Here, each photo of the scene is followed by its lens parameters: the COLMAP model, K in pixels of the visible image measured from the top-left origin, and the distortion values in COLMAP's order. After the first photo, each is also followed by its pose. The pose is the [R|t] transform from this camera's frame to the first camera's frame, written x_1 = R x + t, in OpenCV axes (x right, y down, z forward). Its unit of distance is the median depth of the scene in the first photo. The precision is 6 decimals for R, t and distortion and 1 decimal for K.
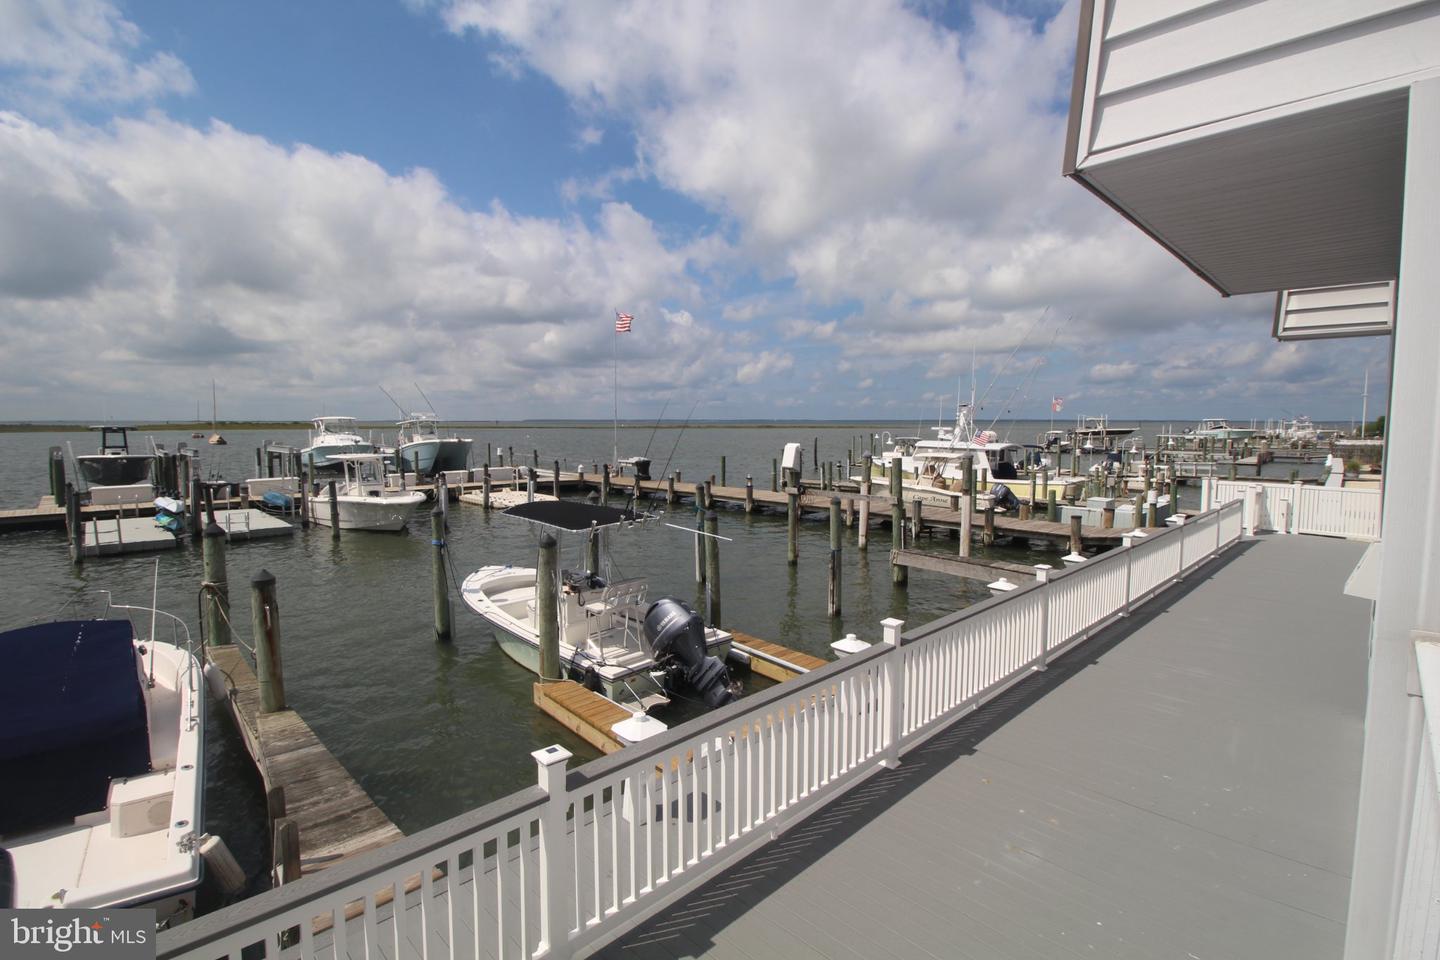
lens RADIAL K [[668.3, 0, 724.0], [0, 668.3, 471.4], [0, 0, 1]] dist [0.006742, -0.015681]
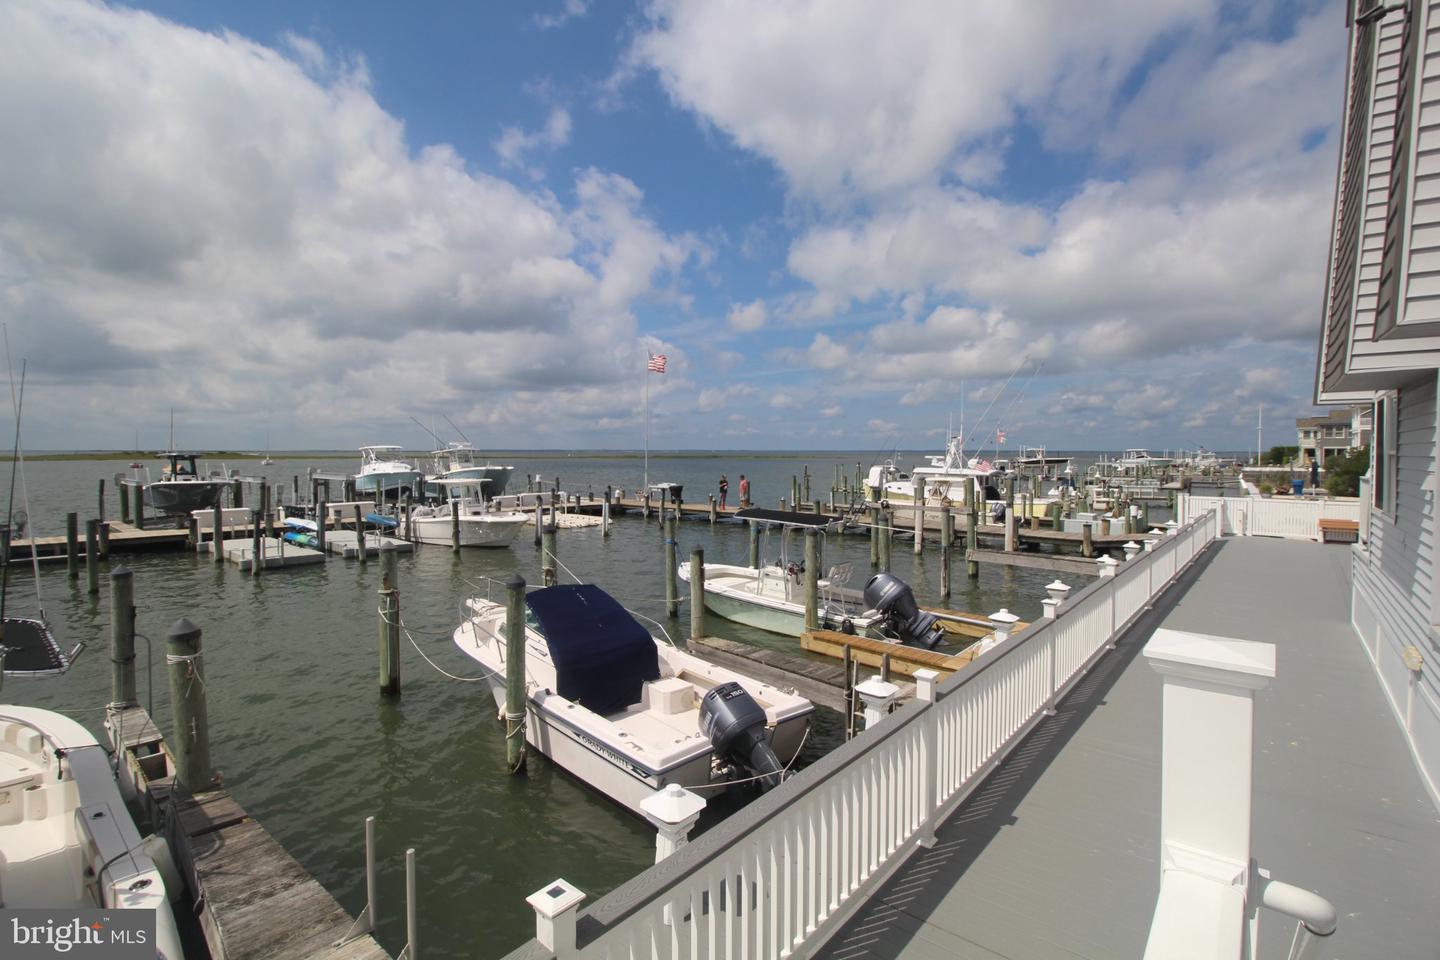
lens RADIAL K [[668.3, 0, 724.0], [0, 668.3, 471.4], [0, 0, 1]] dist [0.006742, -0.015681]
pose [[0.995020, -0.002037, 0.099657, -0.228135], [0.006585, 0.998951, -0.045325, 0.015419], [-0.099460, 0.045755, 0.993989, -0.155523]]
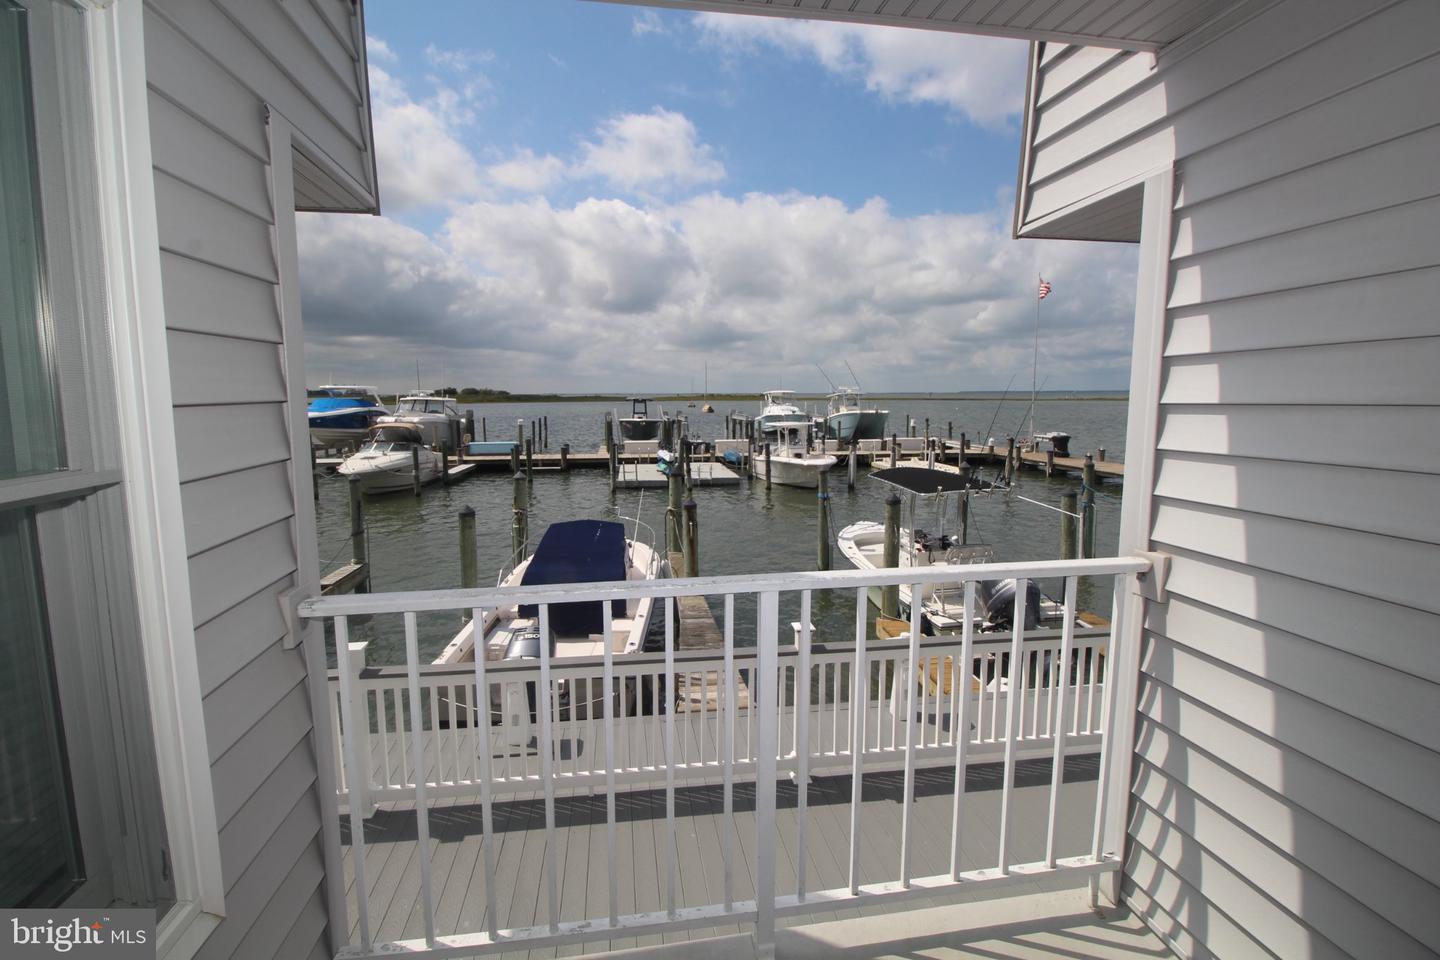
lens RADIAL K [[668.3, 0, 724.0], [0, 668.3, 471.4], [0, 0, 1]] dist [0.006742, -0.015681]
pose [[0.809263, 0.065239, -0.583813, 0.068000], [-0.040592, 0.997649, 0.055217, 0.000988], [0.586043, -0.020987, 0.810008, -0.044595]]
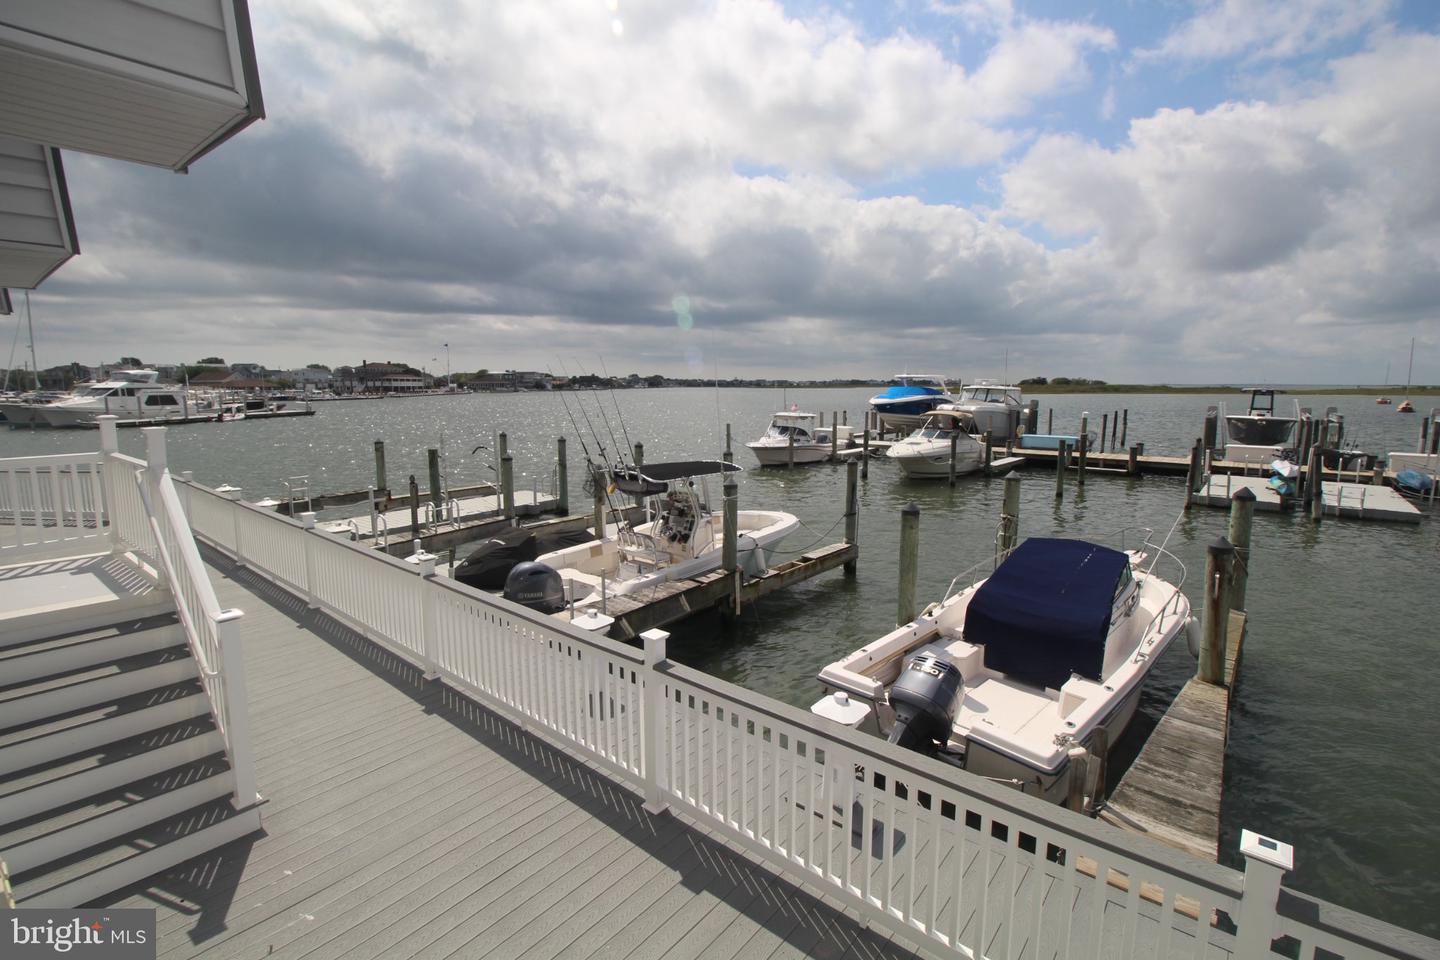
lens RADIAL K [[659.0, 0, 725.0], [0, 659.0, 500.8], [0, 0, 1]] dist [0.014139, -0.014336]
pose [[0.114372, 0.172420, -0.978361, 0.042294], [-0.075773, 0.983469, 0.164462, -0.001628], [0.990544, 0.055324, 0.125547, 0.048452]]
